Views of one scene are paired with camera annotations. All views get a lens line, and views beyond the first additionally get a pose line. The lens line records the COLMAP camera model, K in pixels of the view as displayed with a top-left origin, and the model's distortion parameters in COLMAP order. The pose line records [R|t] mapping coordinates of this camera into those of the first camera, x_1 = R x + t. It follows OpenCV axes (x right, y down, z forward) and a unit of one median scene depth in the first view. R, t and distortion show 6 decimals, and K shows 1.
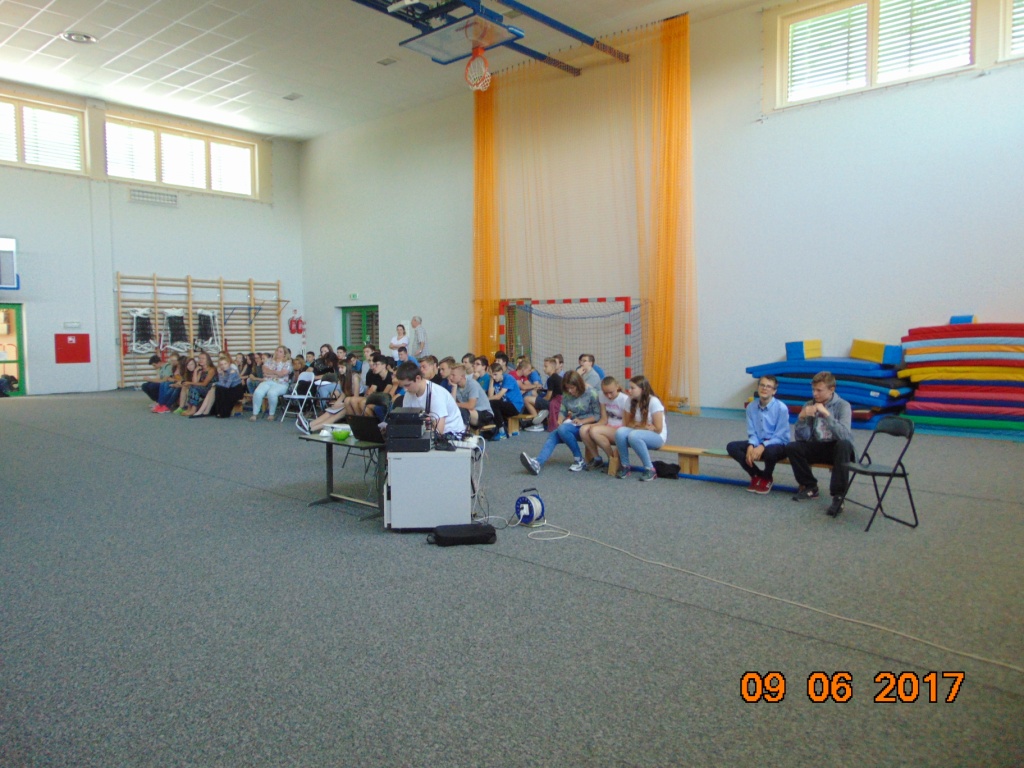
lens RADIAL K [[780.4, 0, 521.8], [0, 780.4, 389.3], [0, 0, 1]] dist [-0.021797, 0.031427]
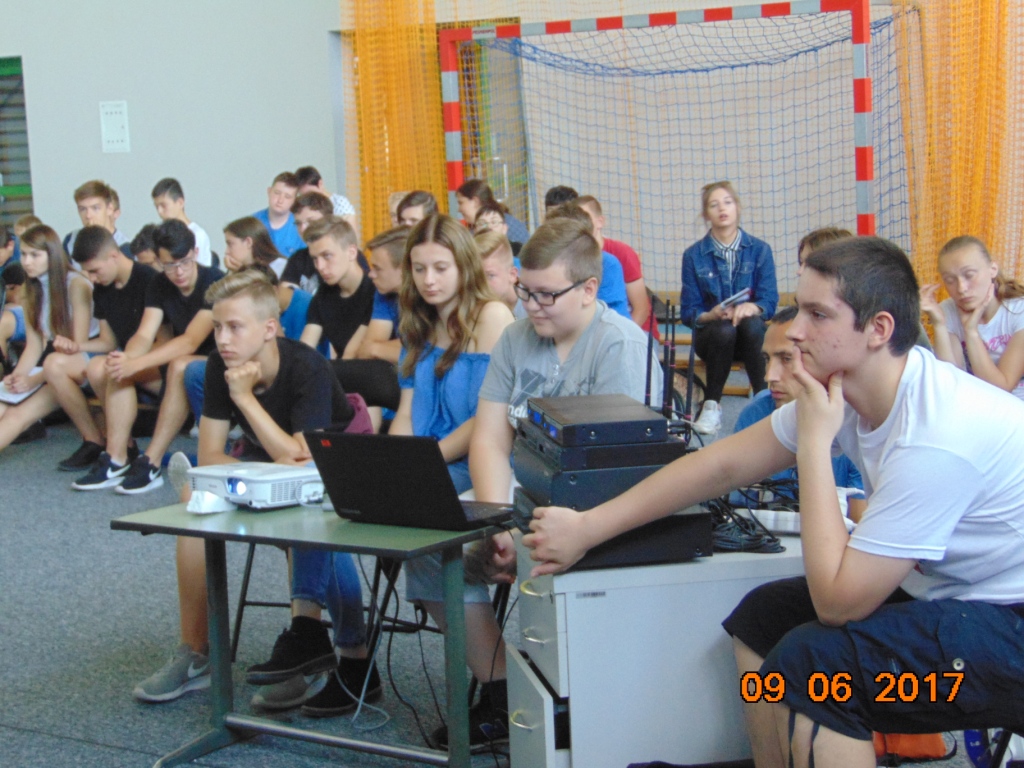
lens RADIAL K [[2091.2, 0, 519.9], [0, 2091.2, 384.4], [0, 0, 1]] dist [0.182862, 0.000000]
pose [[0.992985, -0.056578, 0.103821, -0.098211], [0.051385, 0.997322, 0.052036, -0.008387], [-0.106487, -0.046336, 0.993234, 0.112794]]
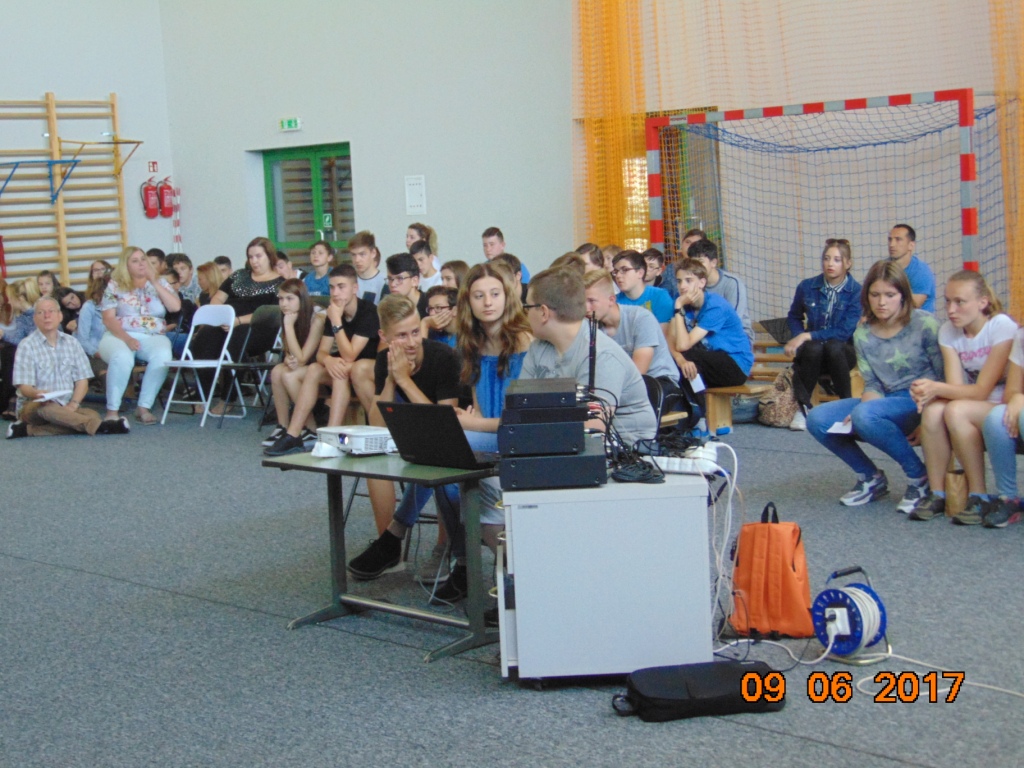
lens RADIAL K [[1778.2, 0, 528.6], [0, 1778.2, 387.7], [0, 0, 1]] dist [0.091171, 0.000000]
pose [[0.997195, -0.040183, -0.063153, -0.037754], [0.042289, 0.998581, 0.032379, -0.001074], [0.061762, -0.034959, 0.997479, 0.030871]]
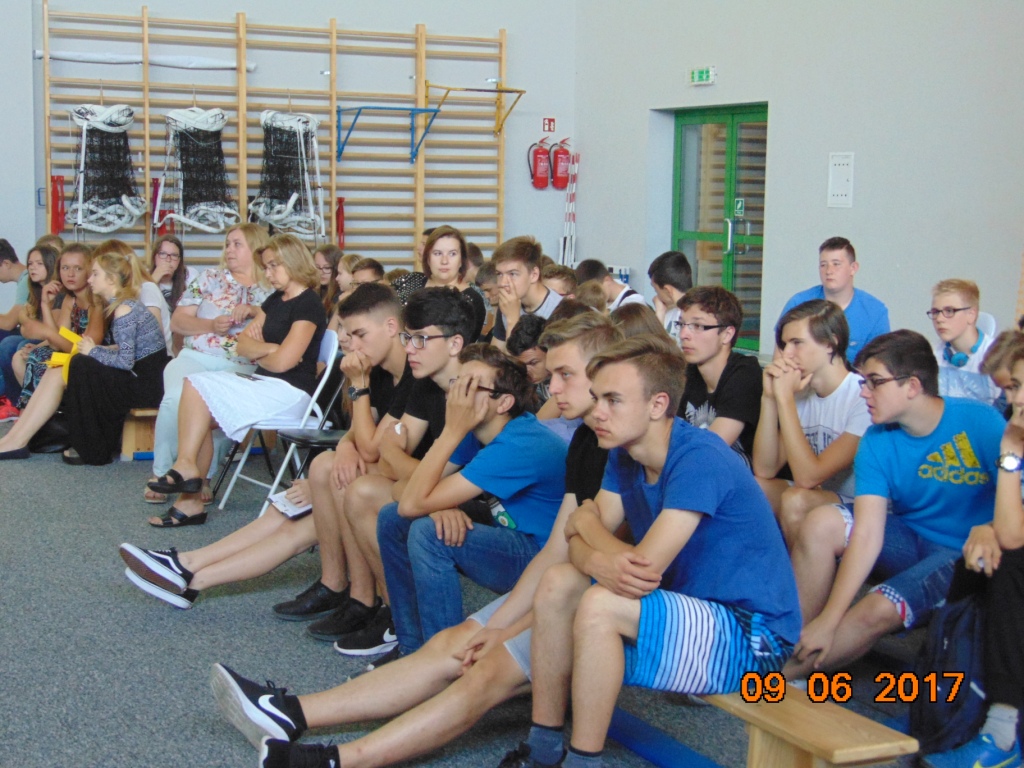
lens RADIAL K [[1778.2, 0, 520.8], [0, 1778.2, 390.7], [0, 0, 1]] dist [0.091171, 0.000000]
pose [[0.916067, 0.066707, -0.395439, 0.021739], [-0.051657, 0.997482, 0.048599, -0.028808], [0.397685, -0.024093, 0.917206, 0.388156]]
